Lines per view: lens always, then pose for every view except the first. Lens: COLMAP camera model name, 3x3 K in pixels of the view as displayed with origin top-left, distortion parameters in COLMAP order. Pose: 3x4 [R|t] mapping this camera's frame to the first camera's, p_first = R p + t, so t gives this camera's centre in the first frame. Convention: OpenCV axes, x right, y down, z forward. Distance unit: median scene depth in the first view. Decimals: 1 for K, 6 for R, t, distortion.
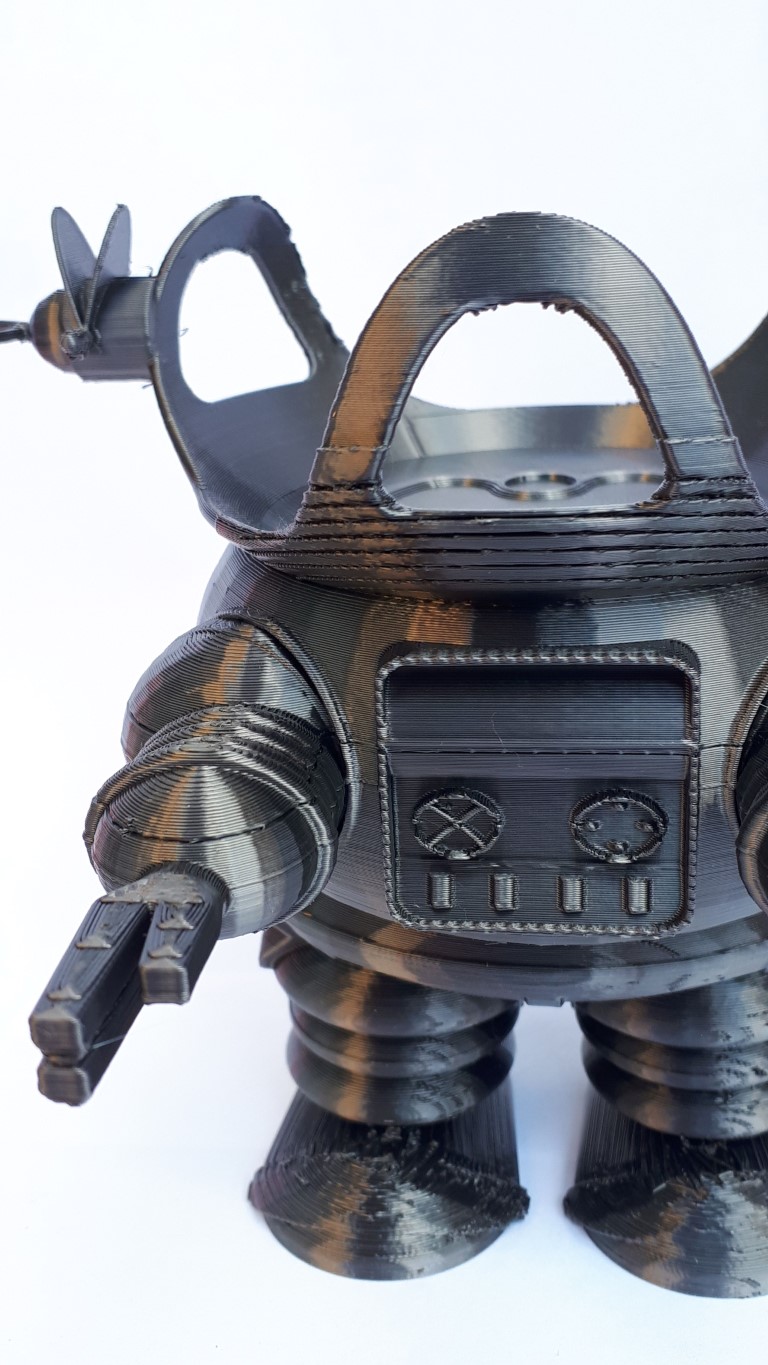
lens RADIAL K [[1385.2, 0, 379.3], [0, 1385.2, 669.1], [0, 0, 1]] dist [0.237860, -0.775357]
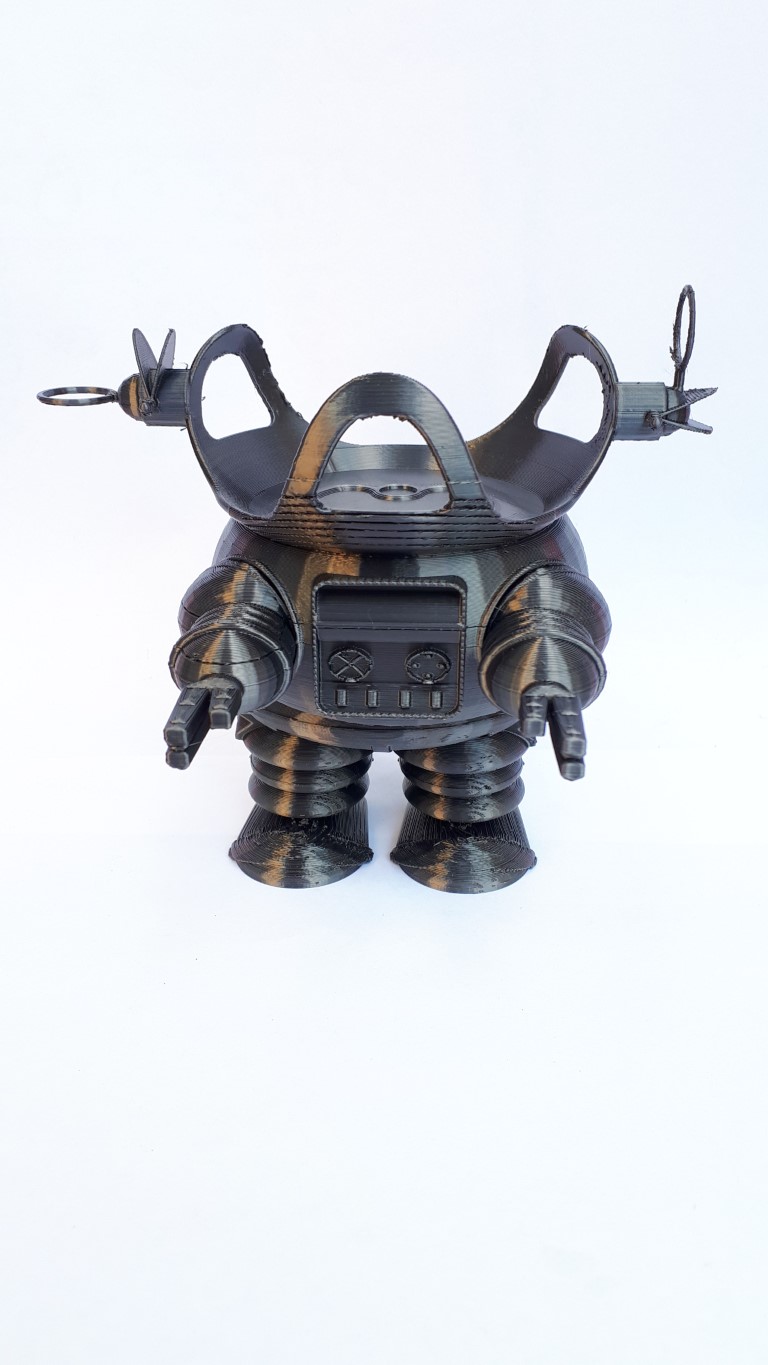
lens RADIAL K [[1004.9, 0, 384.0], [0, 1004.9, 682.5], [0, 0, 1]] dist [0.081364, -0.000502]
pose [[0.996174, 0.014312, 0.086209, -0.021680], [-0.020782, 0.996995, 0.074628, 0.027112], [-0.084882, -0.076134, 0.993478, -0.472548]]
